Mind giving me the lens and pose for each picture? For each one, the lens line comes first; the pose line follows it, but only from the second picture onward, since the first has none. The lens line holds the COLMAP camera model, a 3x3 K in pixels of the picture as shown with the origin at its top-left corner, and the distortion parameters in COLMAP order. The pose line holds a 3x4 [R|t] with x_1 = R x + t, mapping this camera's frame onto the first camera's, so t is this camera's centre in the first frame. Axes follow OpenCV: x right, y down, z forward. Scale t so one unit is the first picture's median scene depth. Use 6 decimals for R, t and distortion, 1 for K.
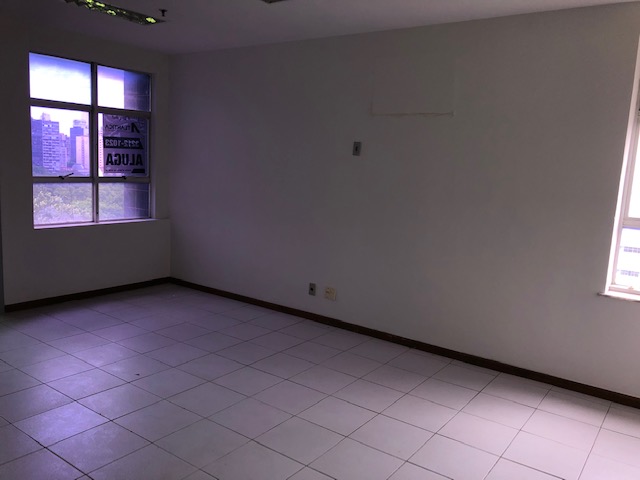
lens RADIAL K [[521.1, 0, 321.1], [0, 521.1, 243.0], [0, 0, 1]] dist [0.000890, 0.005133]
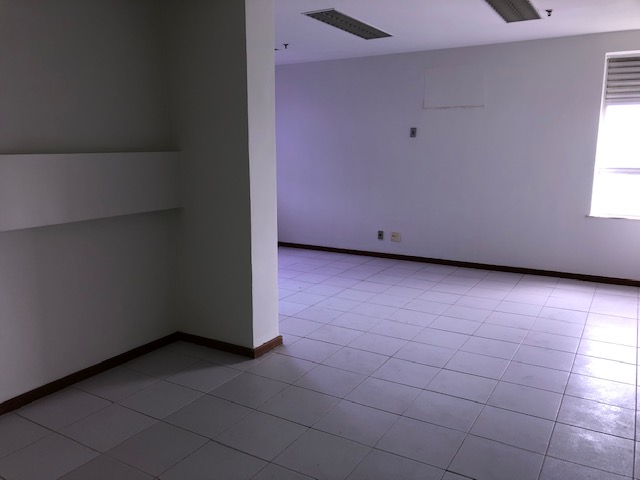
lens RADIAL K [[521.1, 0, 316.7], [0, 521.1, 237.4], [0, 0, 1]] dist [0.000890, 0.005133]
pose [[0.995333, -0.065067, 0.071261, -0.316631], [0.063262, 0.997624, 0.027296, 0.051330], [-0.072868, -0.022661, 0.997084, -0.414647]]
